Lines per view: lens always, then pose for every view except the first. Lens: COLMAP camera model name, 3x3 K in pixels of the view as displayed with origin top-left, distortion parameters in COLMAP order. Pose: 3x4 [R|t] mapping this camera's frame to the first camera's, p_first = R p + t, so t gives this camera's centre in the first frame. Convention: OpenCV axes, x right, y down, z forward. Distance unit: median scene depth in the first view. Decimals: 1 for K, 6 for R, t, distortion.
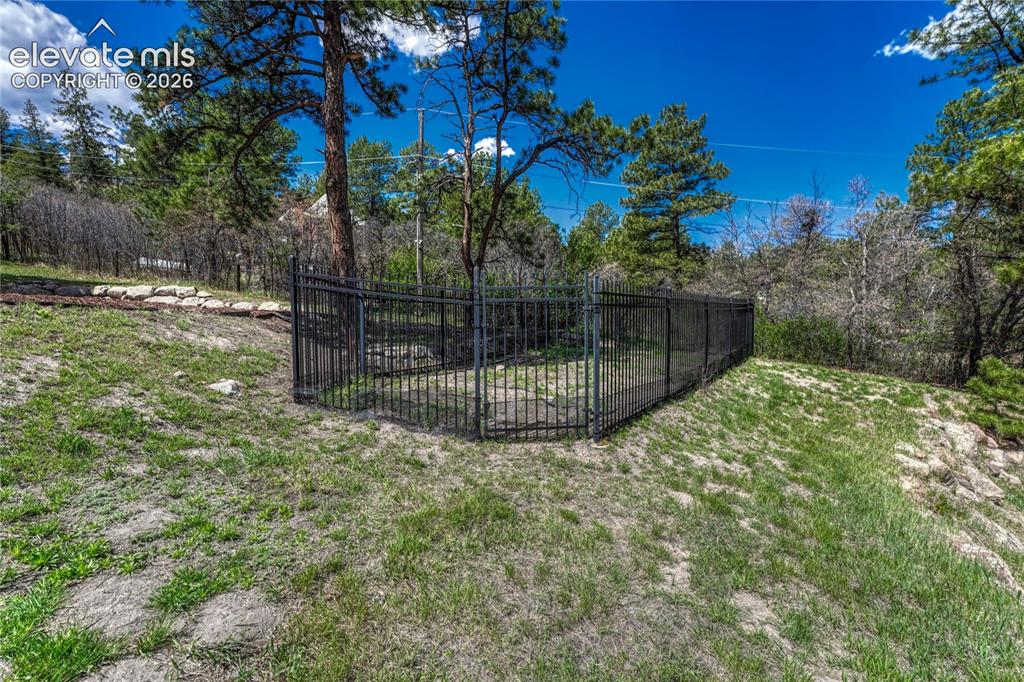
lens RADIAL K [[443.8, 0, 510.7], [0, 443.8, 339.1], [0, 0, 1]] dist [0.001438, 0.000050]
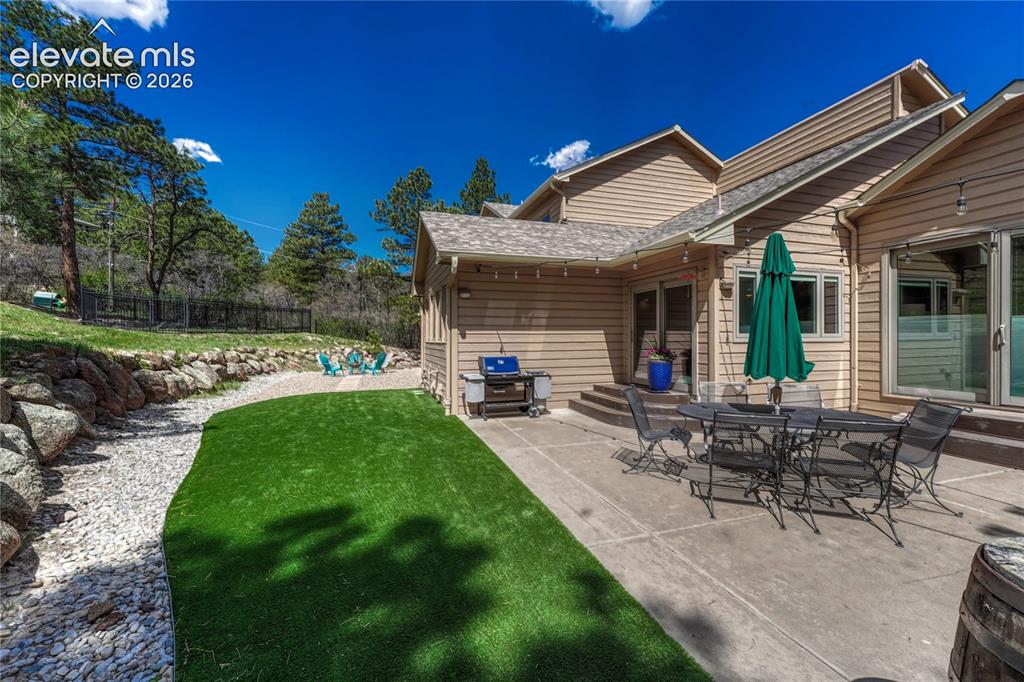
lens RADIAL K [[415.3, 0, 513.5], [0, 415.3, 342.8], [0, 0, 1]] dist [-0.002164, 0.000225]
pose [[0.817692, -0.002545, 0.575650, 0.136457], [0.021940, 0.999401, -0.026747, 0.149907], [-0.575237, 0.034501, 0.817259, -1.208630]]
